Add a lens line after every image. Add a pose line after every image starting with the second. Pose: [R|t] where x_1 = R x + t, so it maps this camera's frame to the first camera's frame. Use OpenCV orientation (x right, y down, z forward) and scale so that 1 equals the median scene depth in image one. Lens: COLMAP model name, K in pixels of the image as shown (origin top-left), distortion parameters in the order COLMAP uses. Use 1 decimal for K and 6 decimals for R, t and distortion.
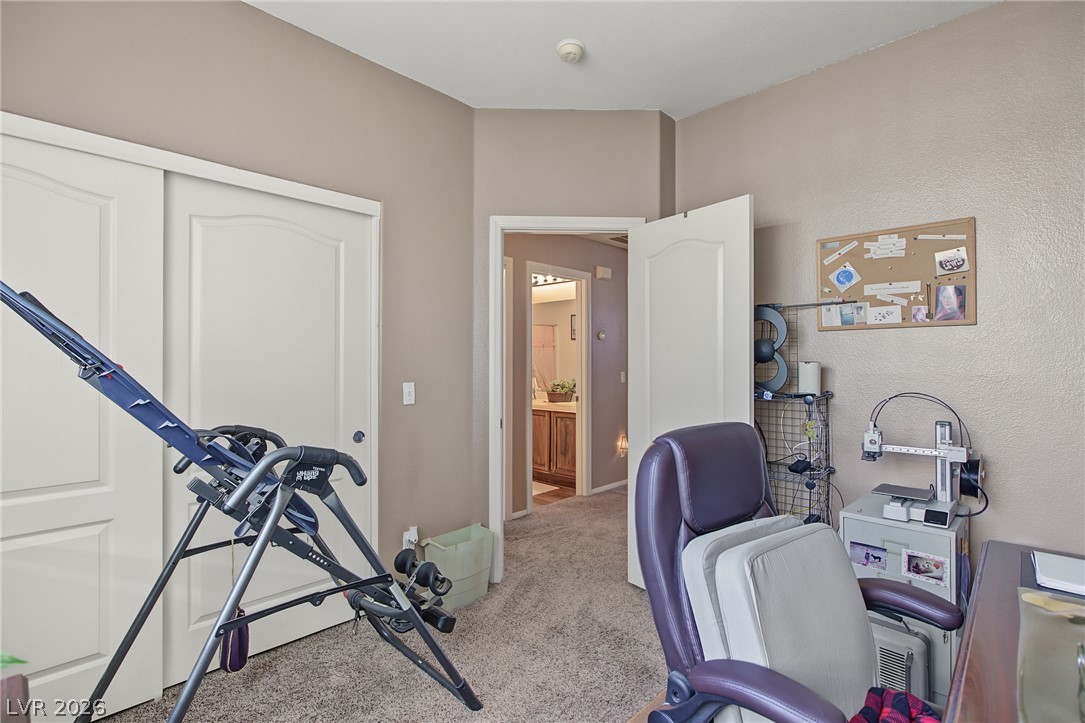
lens RADIAL K [[506.0, 0, 542.5], [0, 506.0, 359.5], [0, 0, 1]] dist [-0.011348, 0.001697]
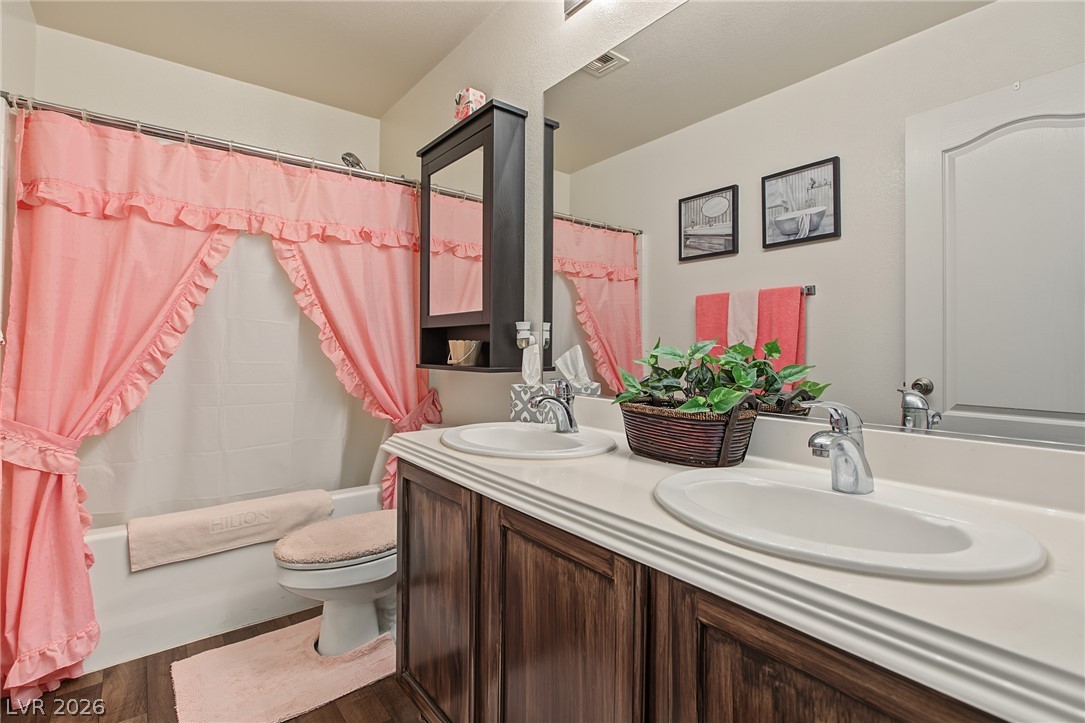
lens RADIAL K [[506.0, 0, 542.5], [0, 506.0, 359.5], [0, 0, 1]] dist [-0.011348, 0.001697]
pose [[0.990752, 0.004368, -0.135615, 0.004414], [-0.002425, 0.999892, 0.014487, 0.039186], [0.135663, -0.014024, 0.990656, 0.718047]]
